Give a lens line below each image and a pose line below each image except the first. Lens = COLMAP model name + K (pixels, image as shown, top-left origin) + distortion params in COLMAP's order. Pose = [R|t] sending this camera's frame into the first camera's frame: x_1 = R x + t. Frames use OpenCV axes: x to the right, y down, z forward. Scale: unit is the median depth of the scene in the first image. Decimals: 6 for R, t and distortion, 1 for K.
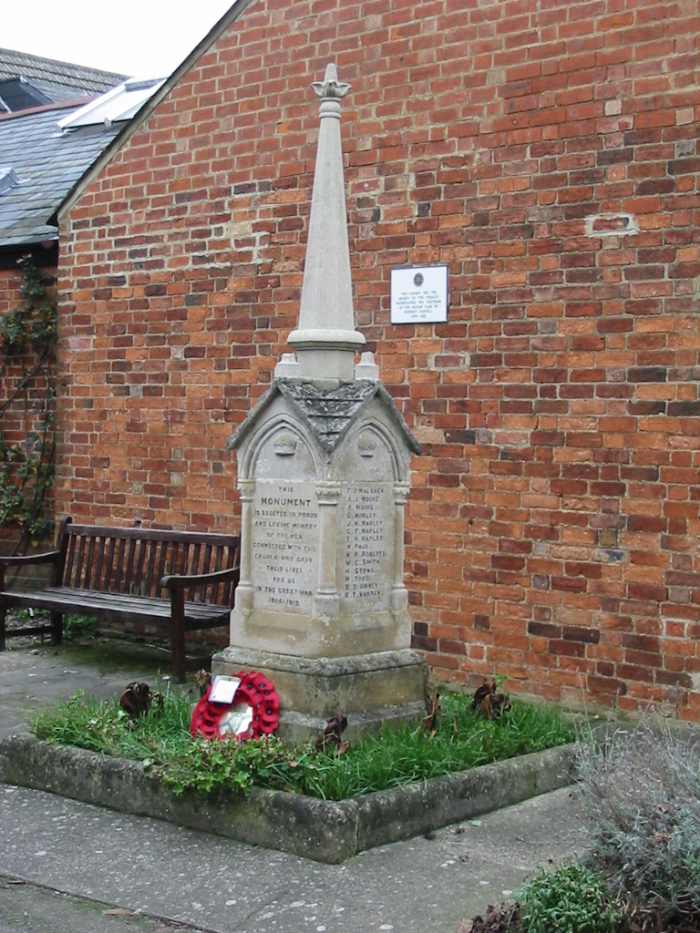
lens RADIAL K [[1571.9, 0, 350.0], [0, 1571.9, 466.5], [0, 0, 1]] dist [-0.144726, 0.038413]
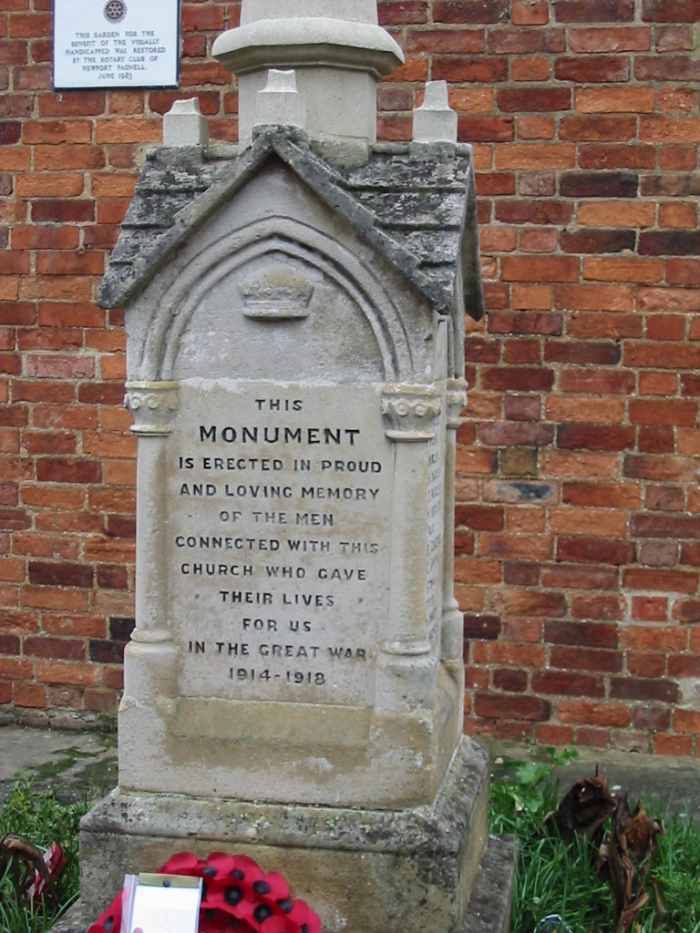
lens RADIAL K [[1571.9, 0, 350.0], [0, 1571.9, 466.5], [0, 0, 1]] dist [-0.144726, 0.038413]
pose [[0.858355, -0.052106, 0.510403, -0.196671], [0.011132, 0.996487, 0.083010, -0.002593], [-0.512935, -0.065570, 0.855919, 0.538476]]
